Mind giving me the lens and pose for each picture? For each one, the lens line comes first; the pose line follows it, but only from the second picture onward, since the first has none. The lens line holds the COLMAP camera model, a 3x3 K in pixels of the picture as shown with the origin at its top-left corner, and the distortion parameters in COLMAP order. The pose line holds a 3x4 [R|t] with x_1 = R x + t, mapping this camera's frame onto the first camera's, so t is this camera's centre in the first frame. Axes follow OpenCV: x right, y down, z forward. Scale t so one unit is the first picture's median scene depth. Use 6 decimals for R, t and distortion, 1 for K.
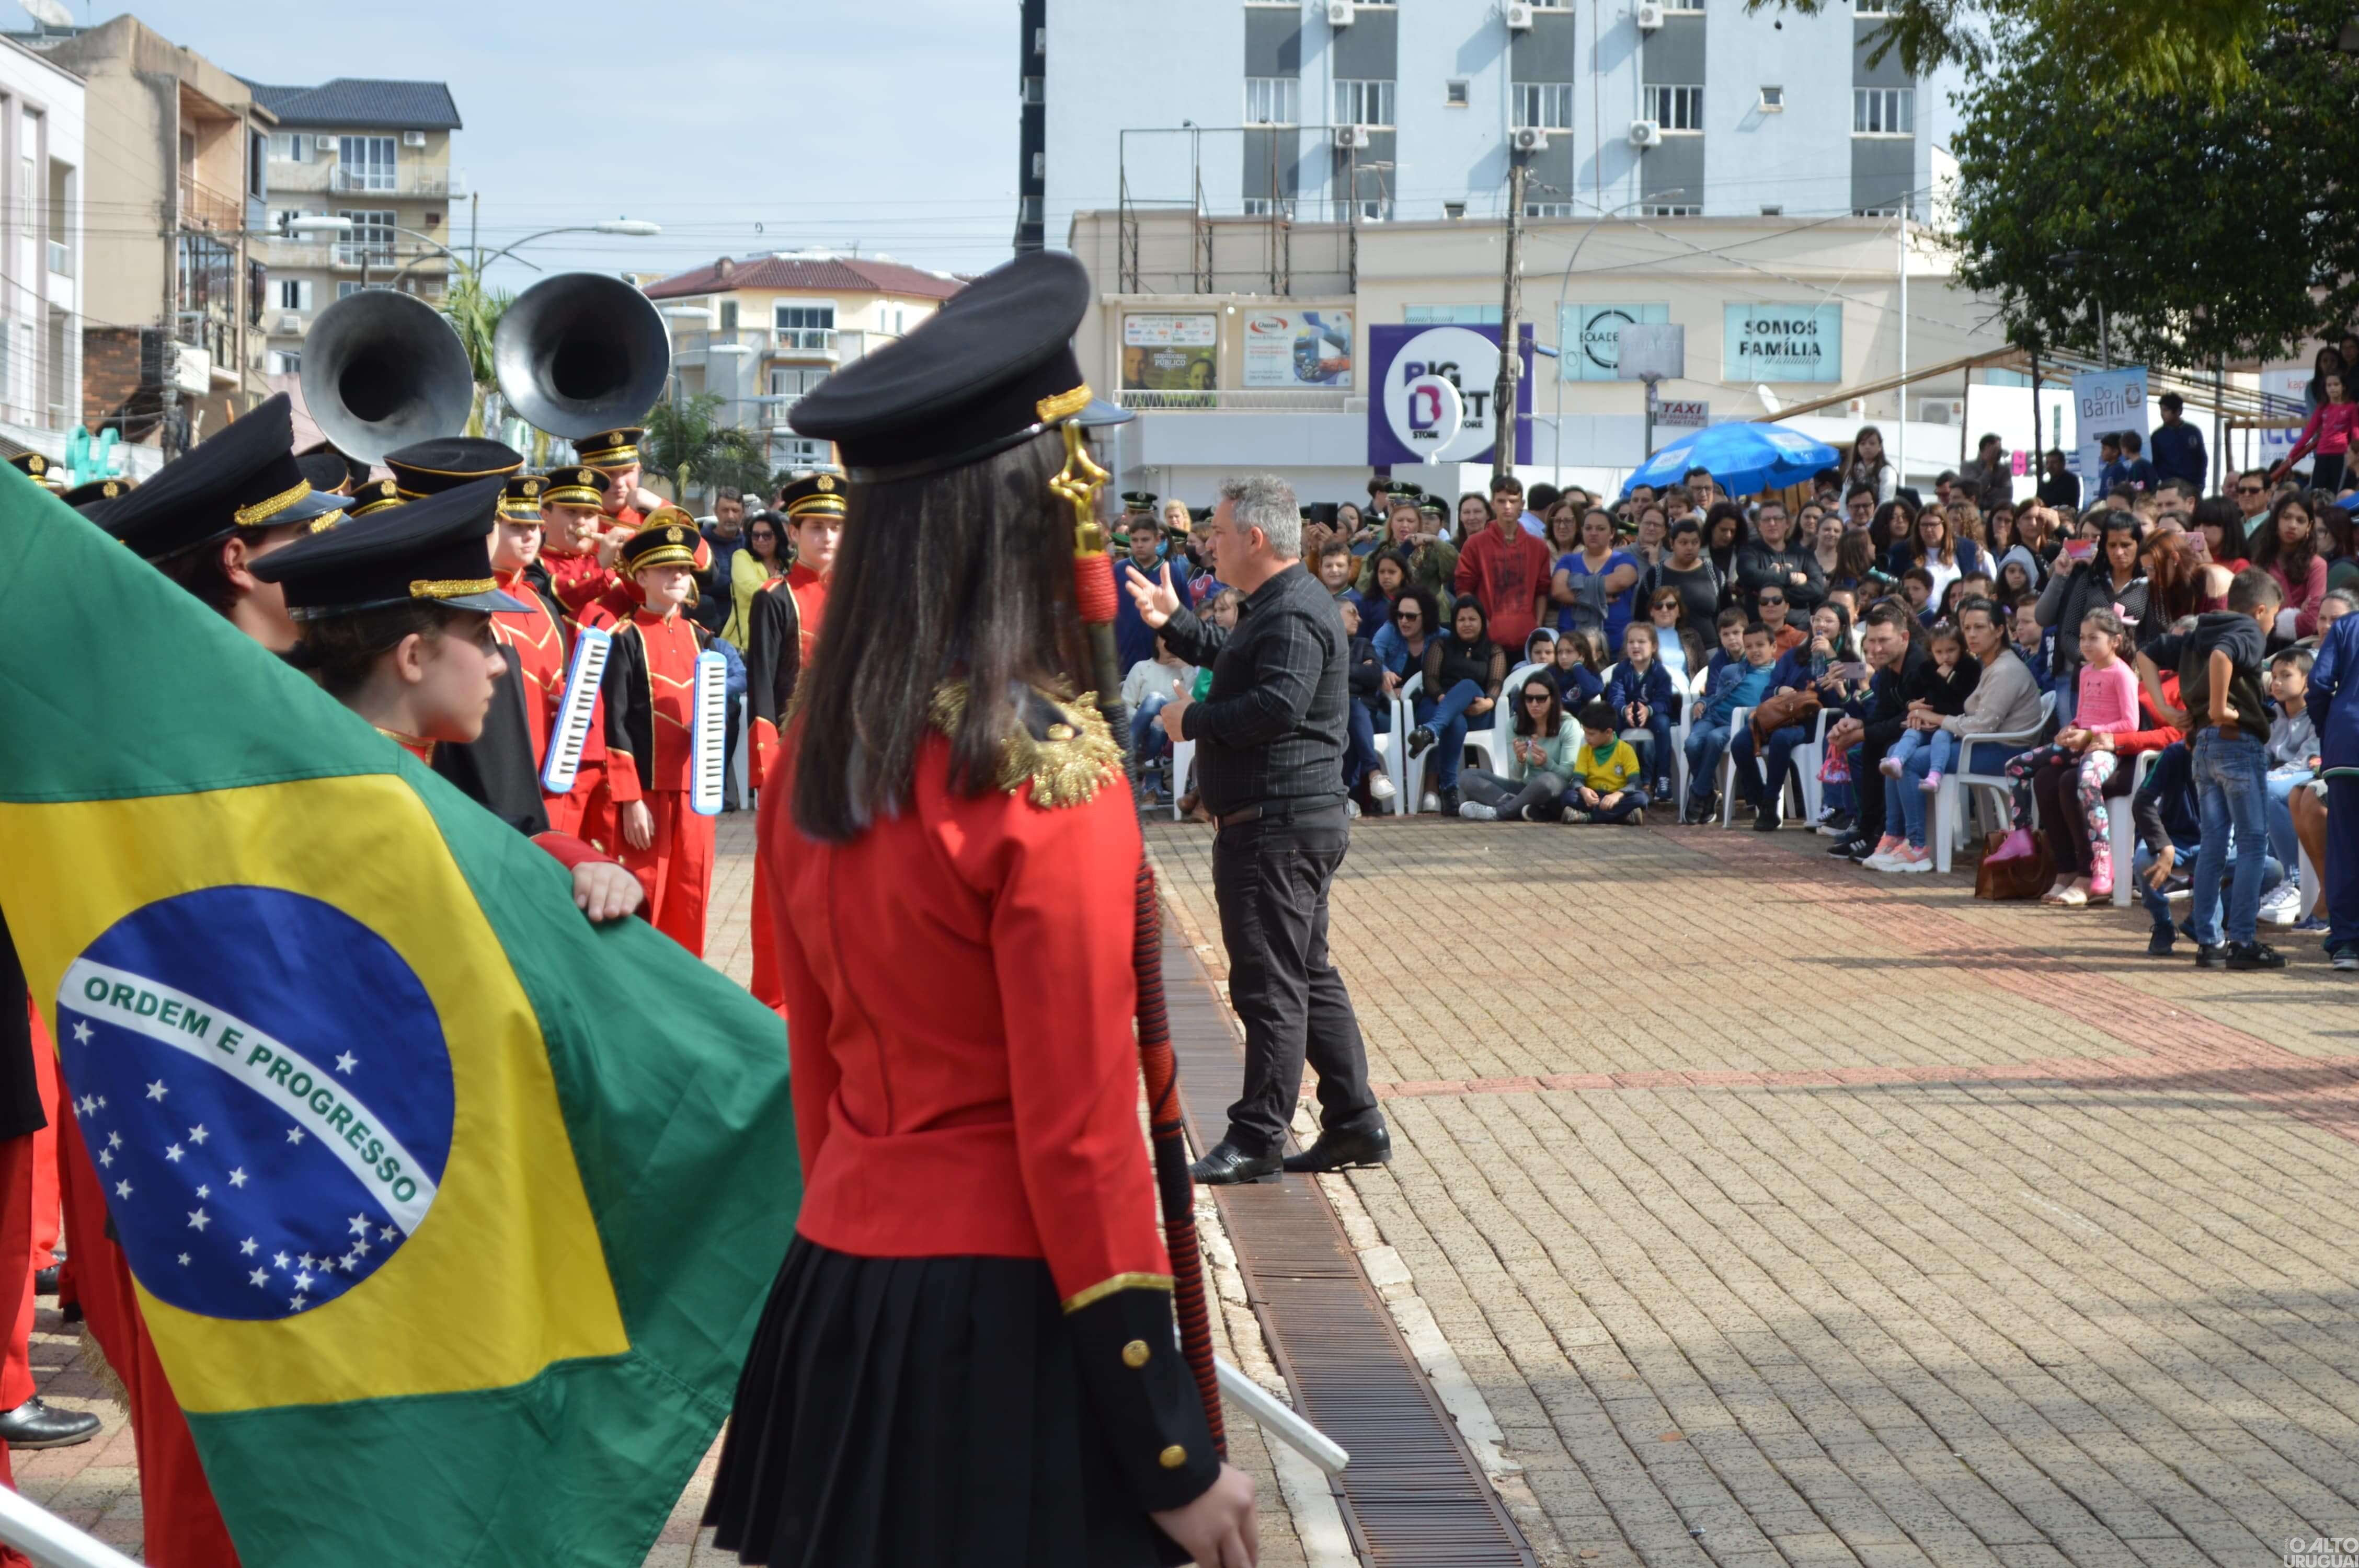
lens RADIAL K [[4584.8, 0, 1114.1], [0, 4584.8, 783.7], [0, 0, 1]] dist [-0.029818, -0.294567]
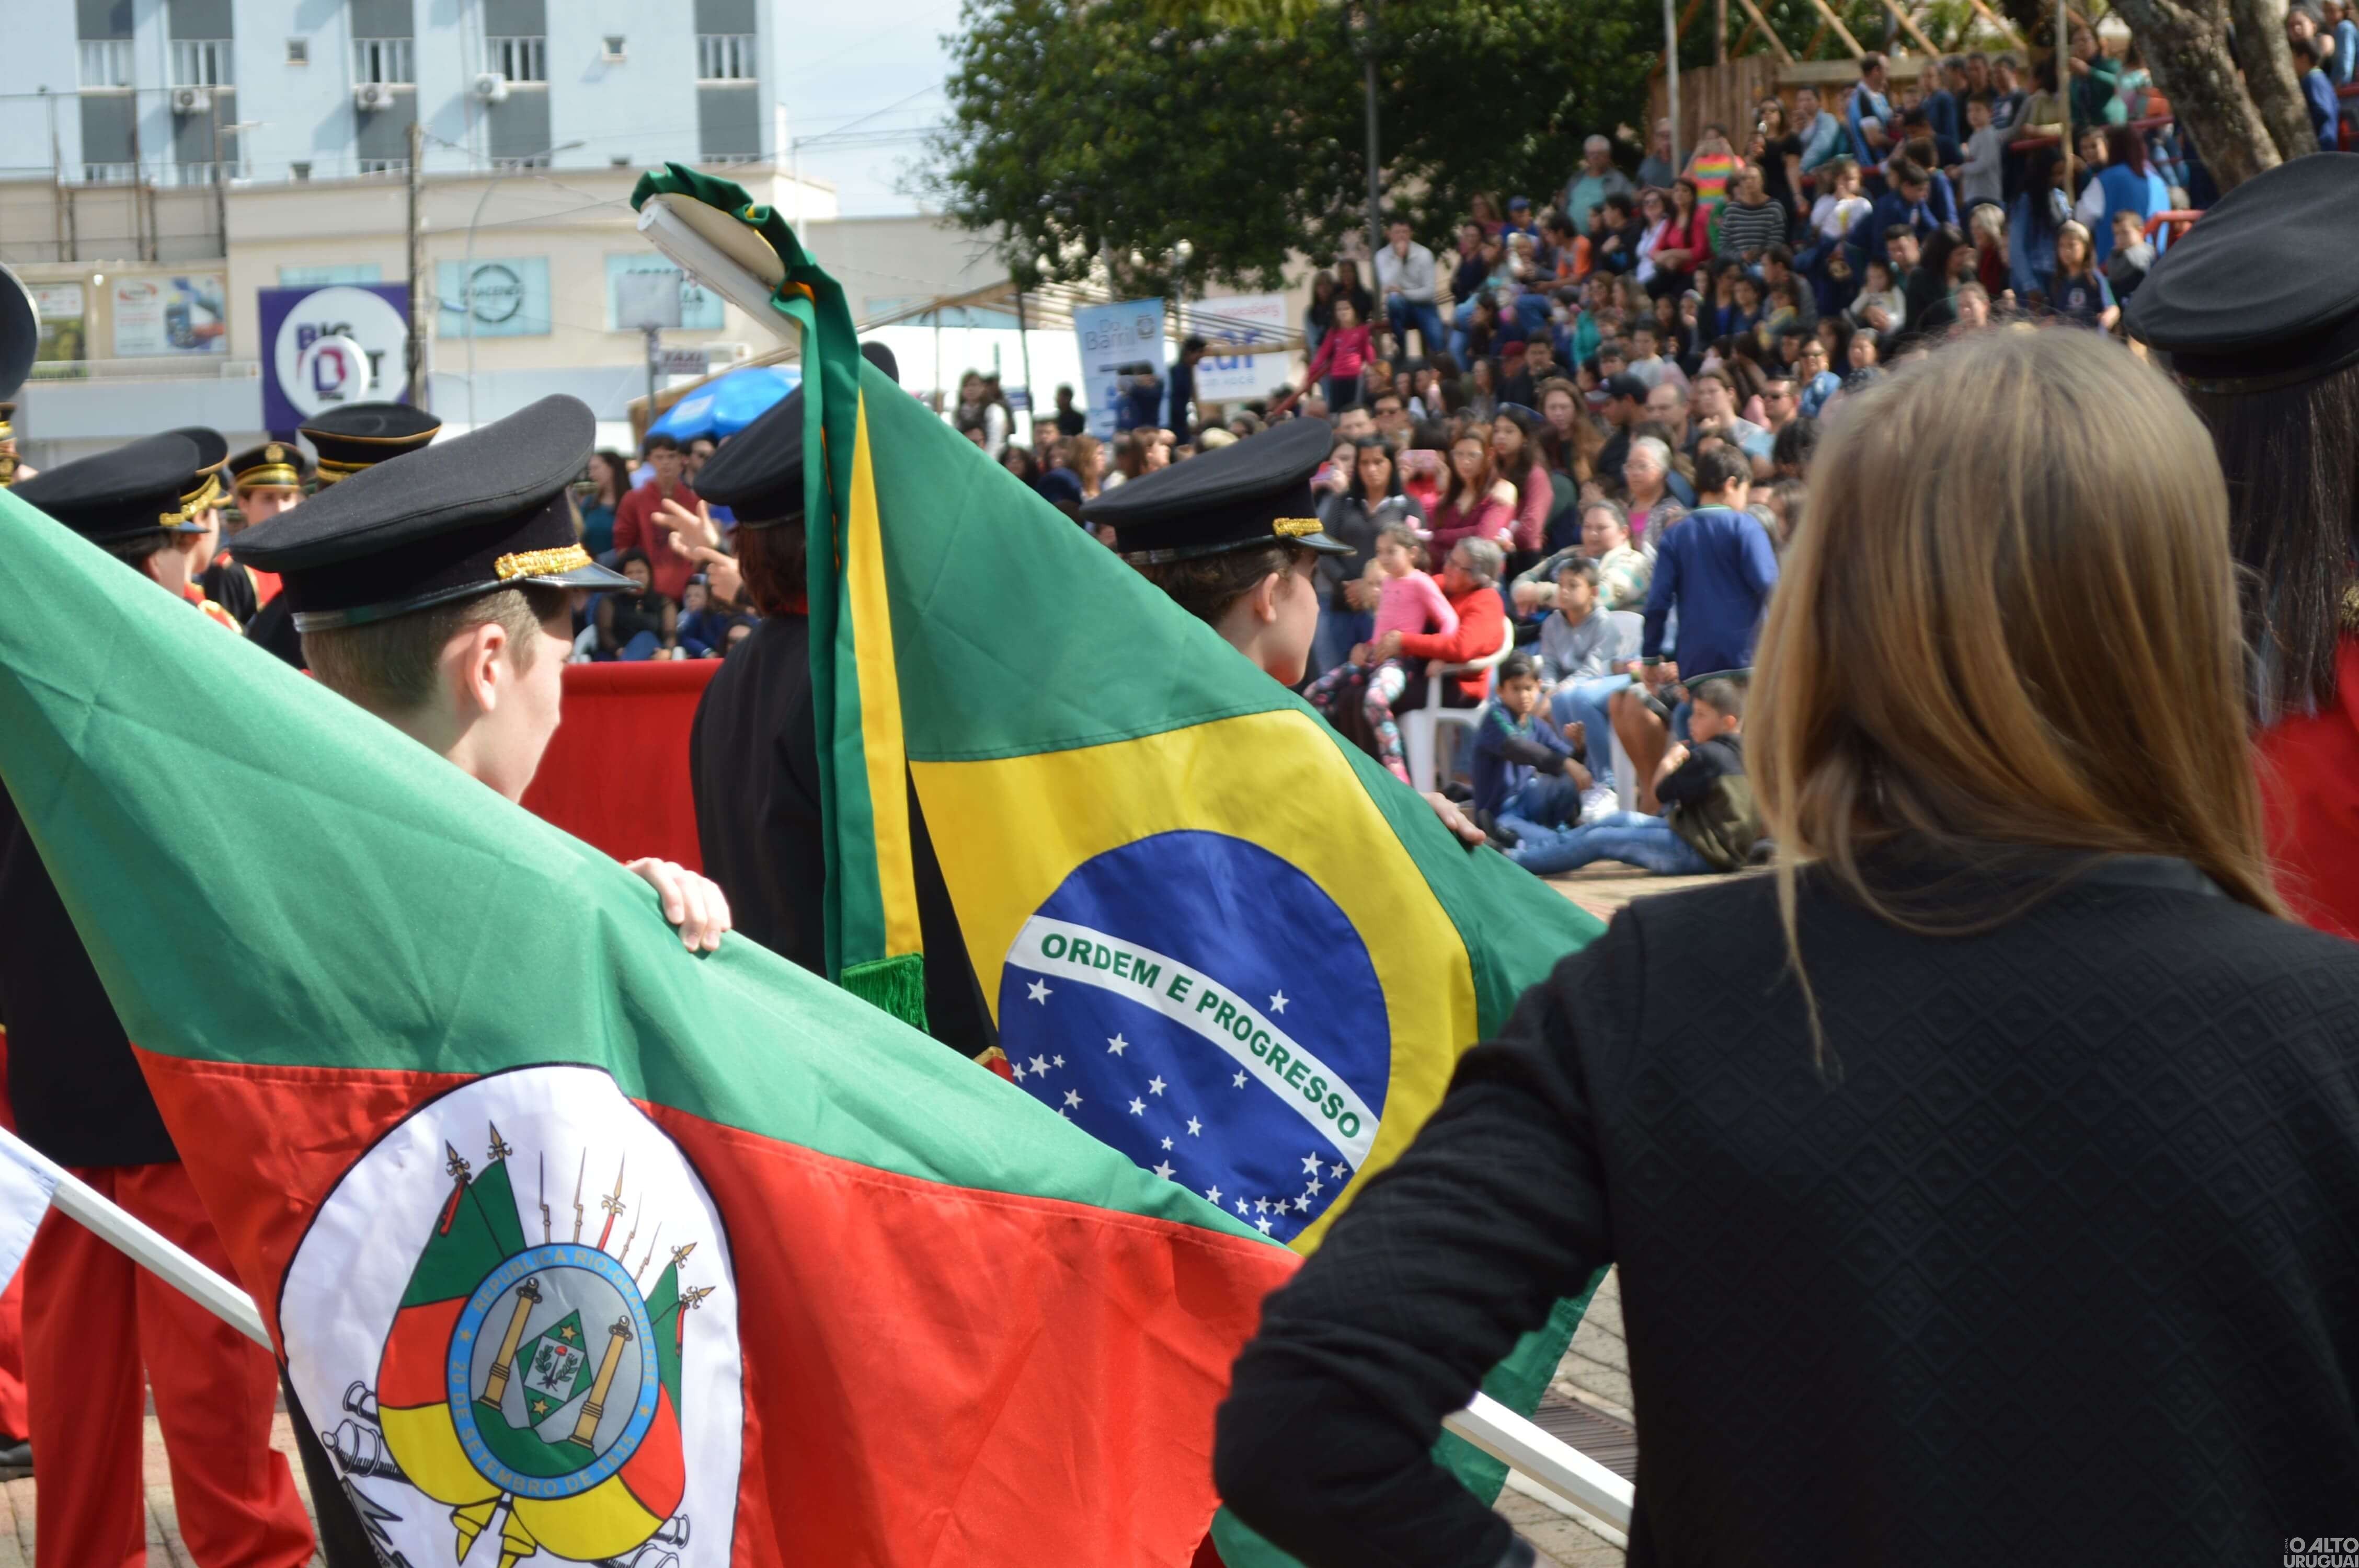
lens RADIAL K [[4584.8, 0, 1114.1], [0, 4584.8, 783.7], [0, 0, 1]] dist [-0.029818, -0.294567]
pose [[0.961245, -0.062899, 0.268424, -0.465464], [0.060286, 0.998019, 0.017974, -0.006336], [-0.269023, -0.001095, 0.963133, 0.054223]]
